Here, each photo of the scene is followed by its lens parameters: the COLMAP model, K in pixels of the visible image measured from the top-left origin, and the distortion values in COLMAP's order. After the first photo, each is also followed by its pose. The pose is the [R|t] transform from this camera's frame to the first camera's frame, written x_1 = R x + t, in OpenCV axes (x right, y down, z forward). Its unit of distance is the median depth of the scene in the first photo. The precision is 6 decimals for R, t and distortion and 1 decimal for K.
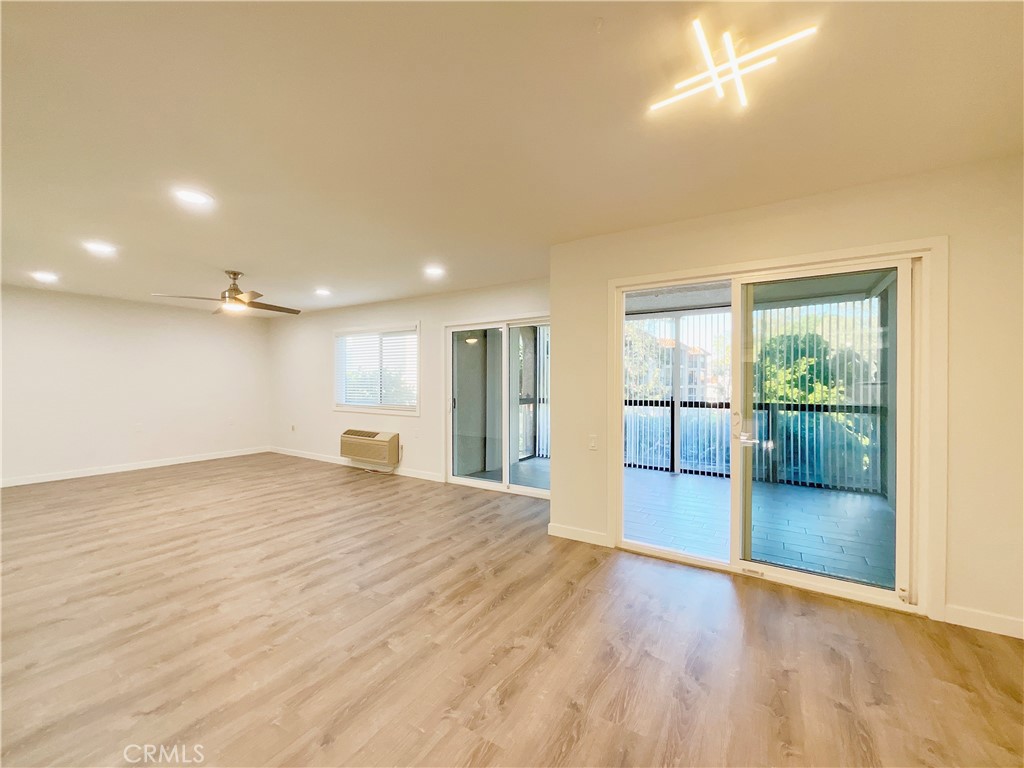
lens RADIAL K [[420.4, 0, 510.2], [0, 420.4, 384.2], [0, 0, 1]] dist [0.000057, 0.000374]
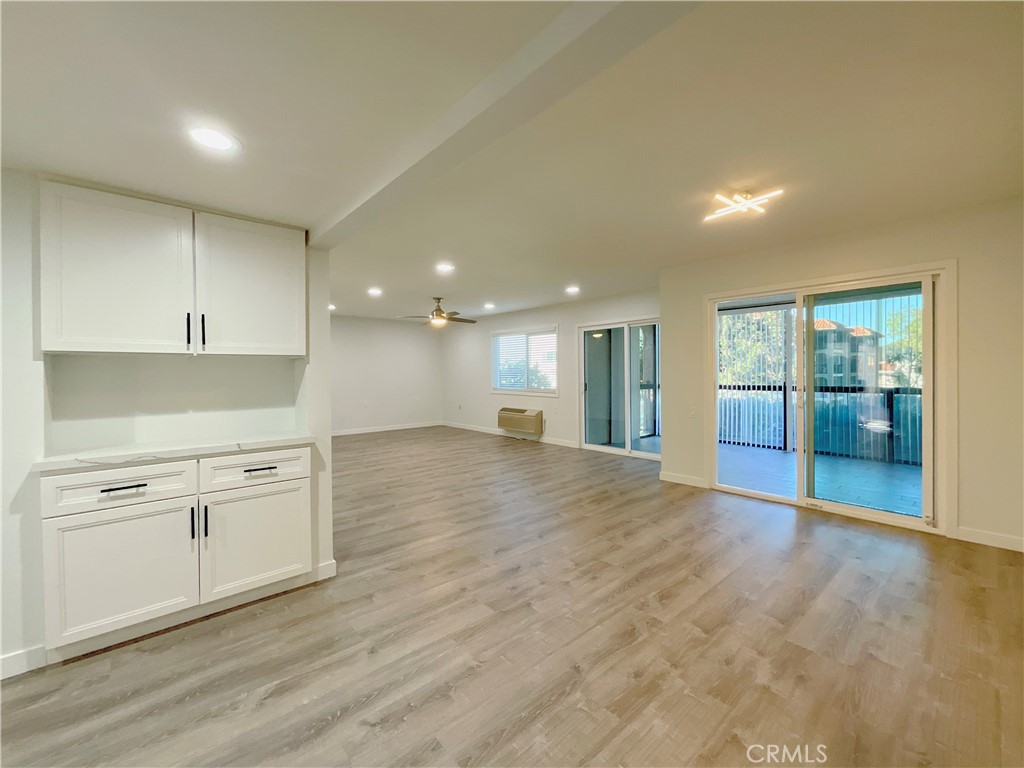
lens RADIAL K [[420.4, 0, 513.8], [0, 420.4, 374.9], [0, 0, 1]] dist [0.000057, 0.000374]
pose [[0.961612, -0.007356, -0.274315, 0.011821], [0.007887, 0.999969, 0.000833, 0.009617], [0.274301, -0.002965, 0.961639, -0.468439]]
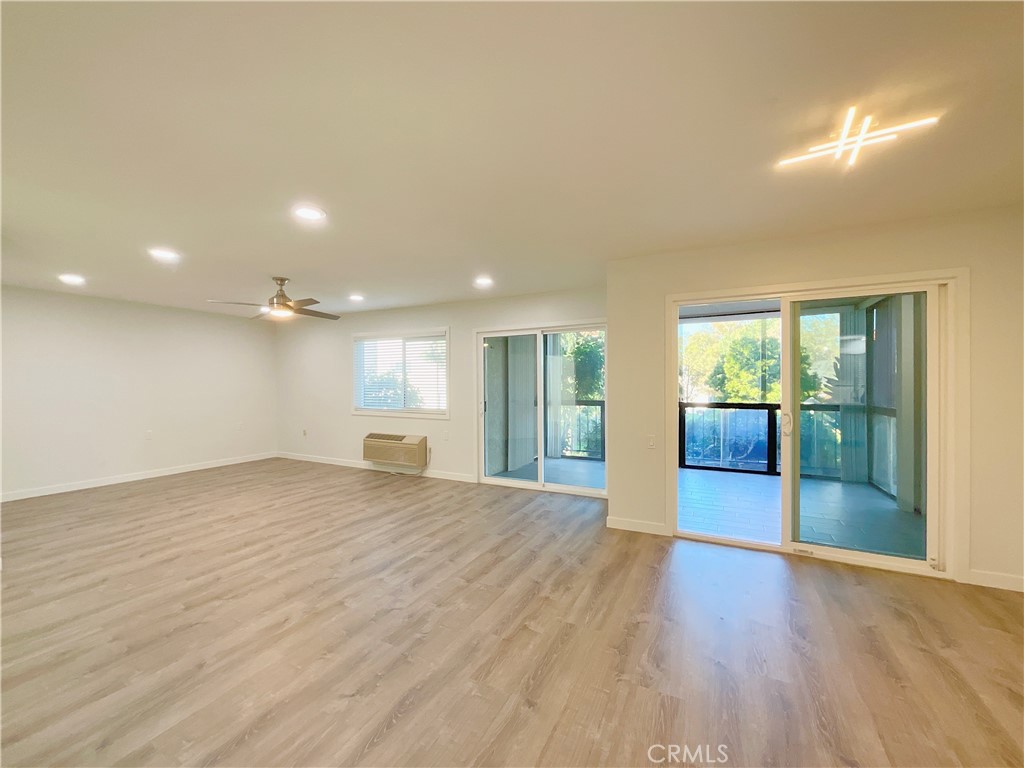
lens RADIAL K [[420.4, 0, 514.6], [0, 420.4, 384.3], [0, 0, 1]] dist [0.000057, 0.000374]
pose [[0.995900, -0.005490, 0.090289, -0.249609], [0.005615, 0.999984, -0.001126, -0.012175], [-0.090282, 0.001628, 0.995915, -0.062322]]
